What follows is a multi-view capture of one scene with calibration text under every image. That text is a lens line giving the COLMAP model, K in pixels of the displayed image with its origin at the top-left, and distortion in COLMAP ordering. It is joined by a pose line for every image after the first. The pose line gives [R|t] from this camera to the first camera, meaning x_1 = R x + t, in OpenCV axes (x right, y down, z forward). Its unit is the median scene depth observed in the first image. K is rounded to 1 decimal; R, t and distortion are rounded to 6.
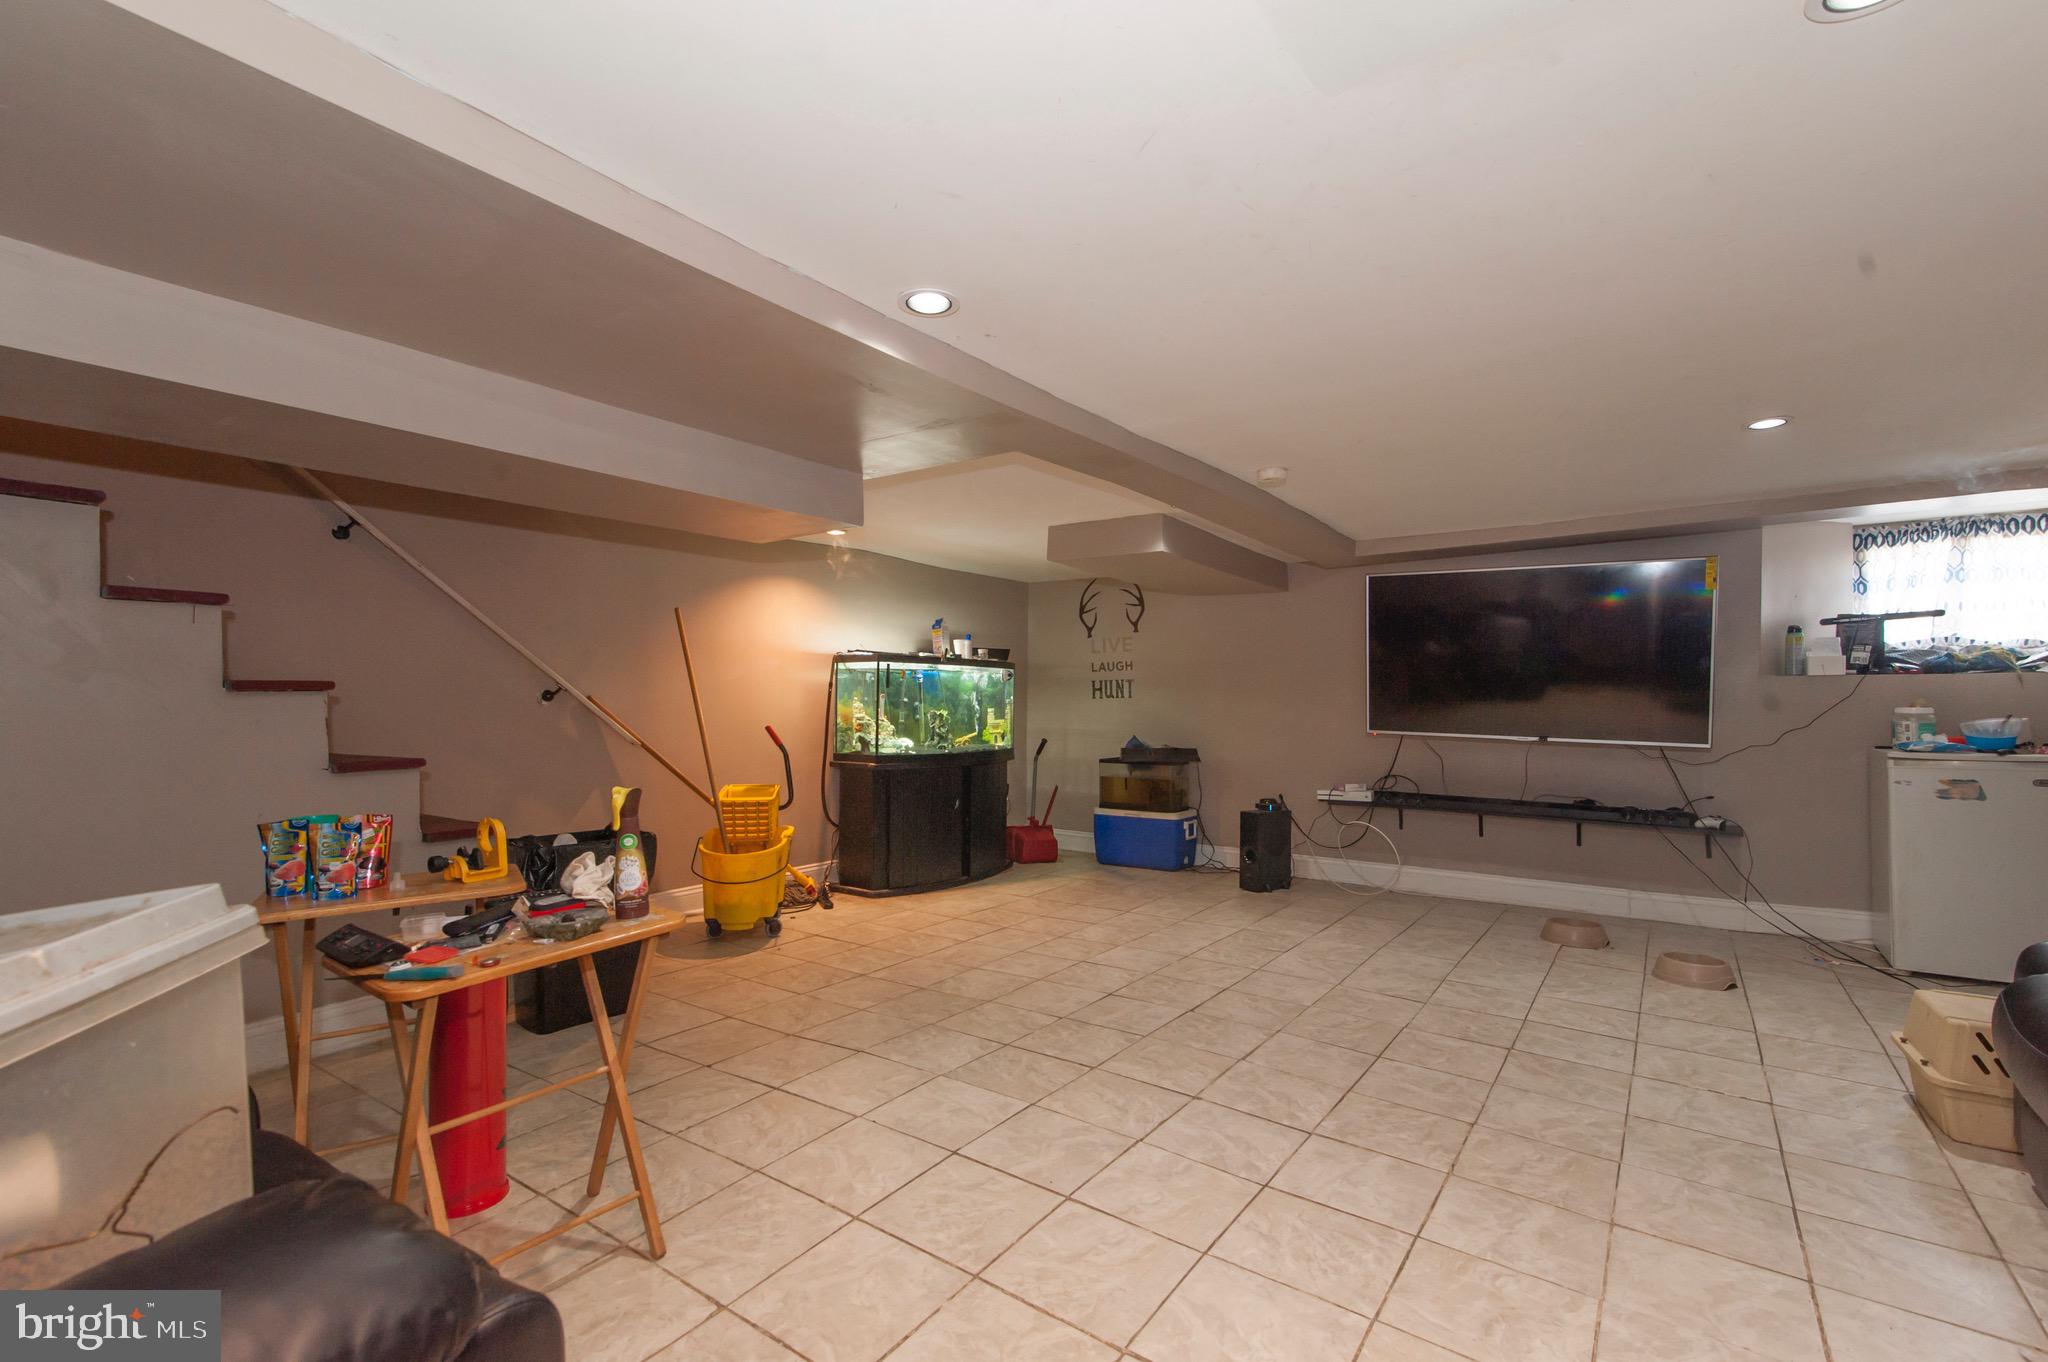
lens RADIAL K [[921.1, 0, 1022.3], [0, 921.1, 692.2], [0, 0, 1]] dist [0.003509, 0.000793]
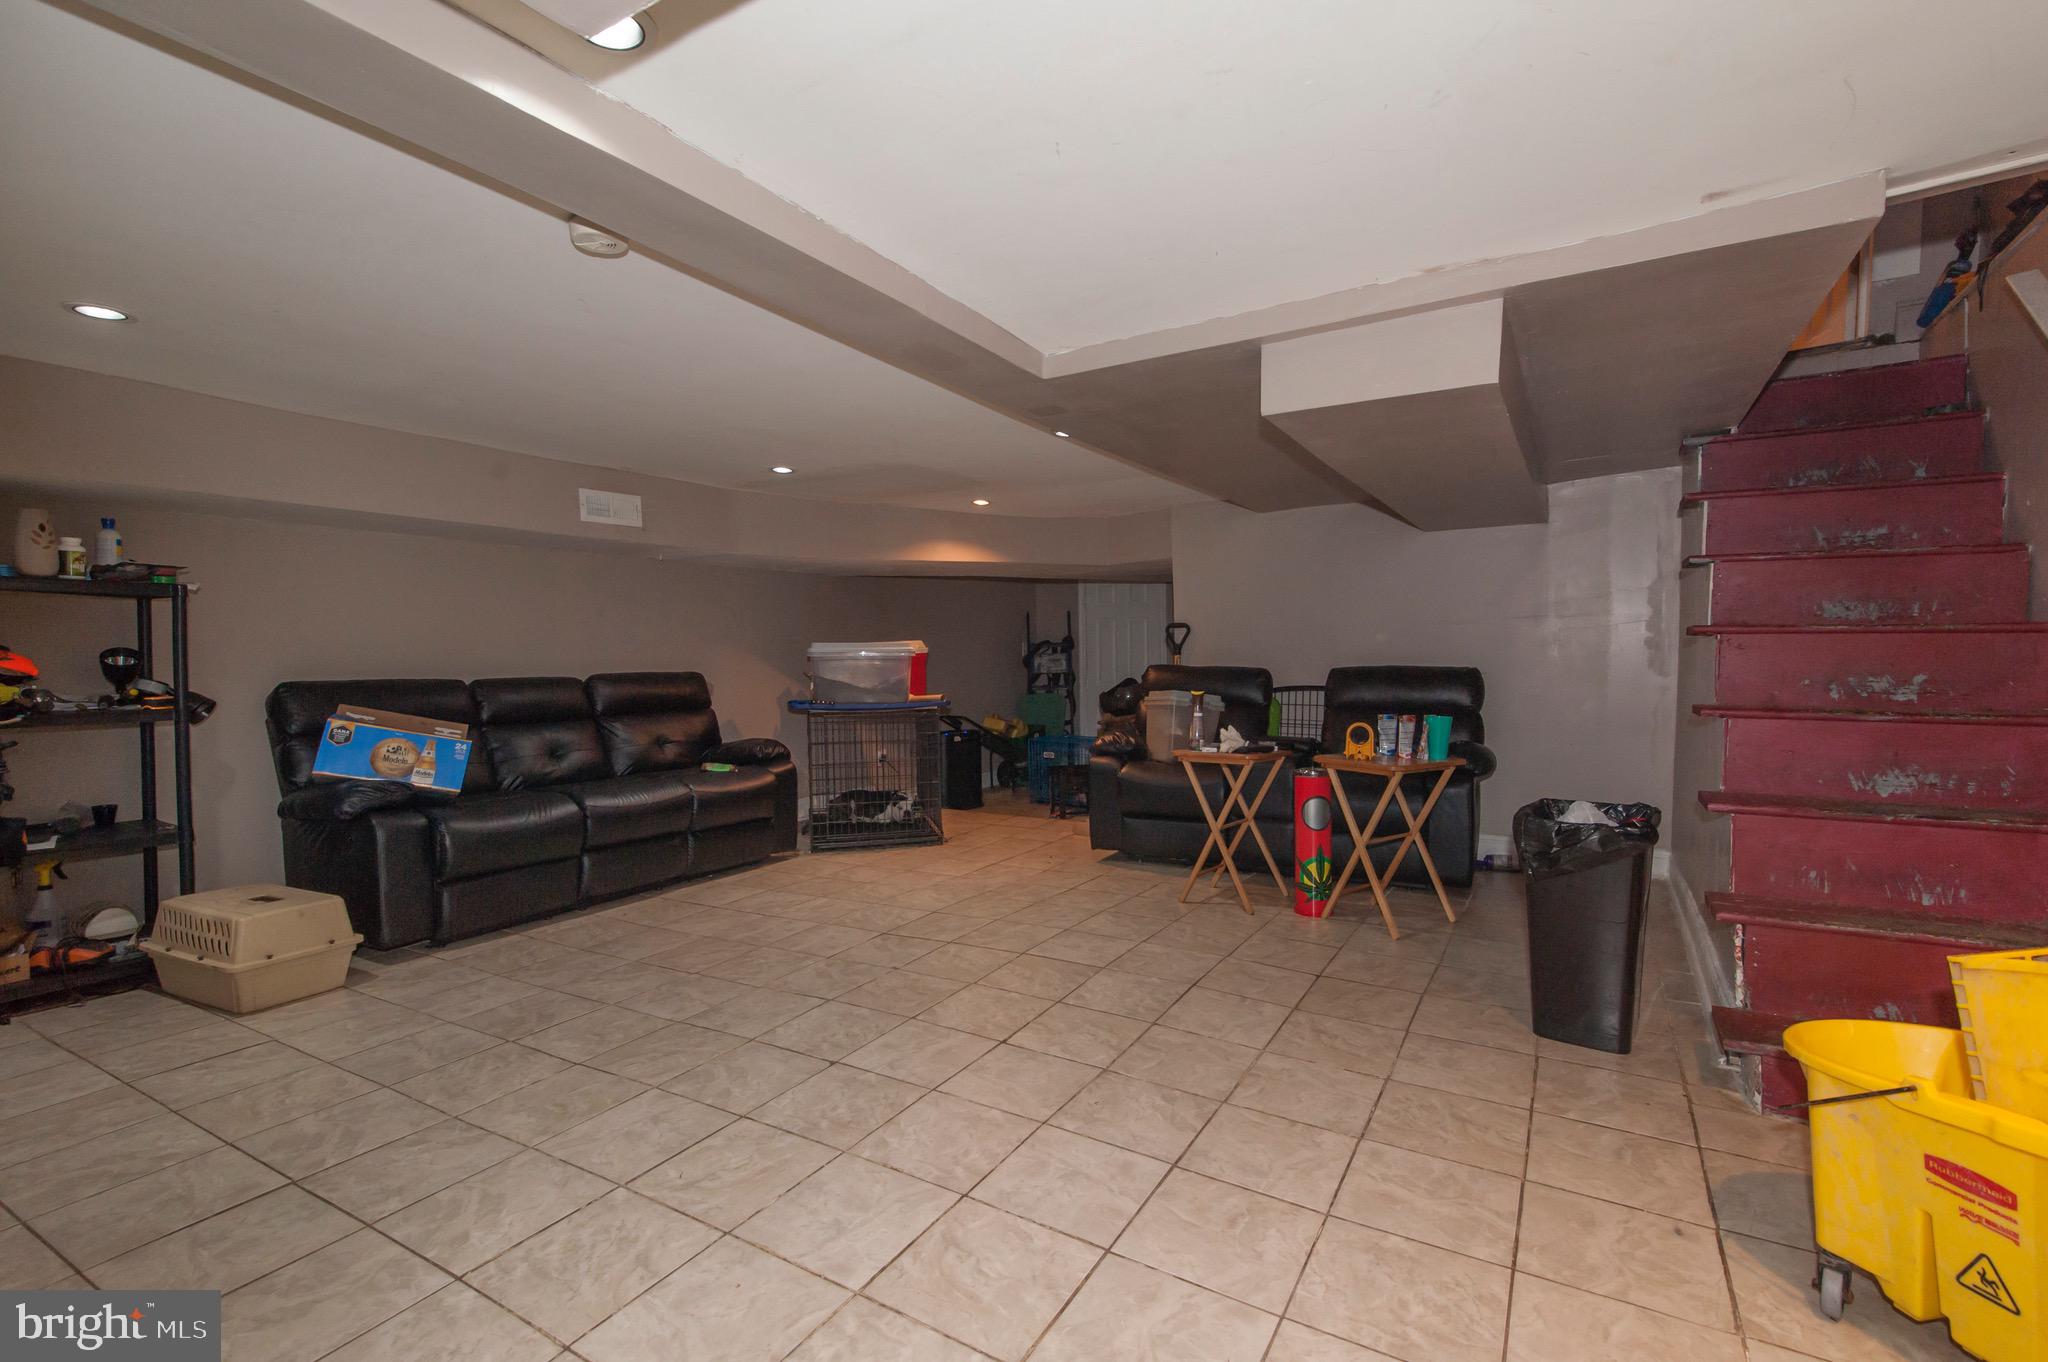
lens RADIAL K [[921.1, 0, 1022.3], [0, 921.1, 692.2], [0, 0, 1]] dist [0.003509, 0.000793]
pose [[-0.997104, 0.013381, -0.074864, 0.078102], [0.010912, 0.999386, 0.033295, 0.015833], [0.075263, 0.032381, -0.996638, 1.682612]]
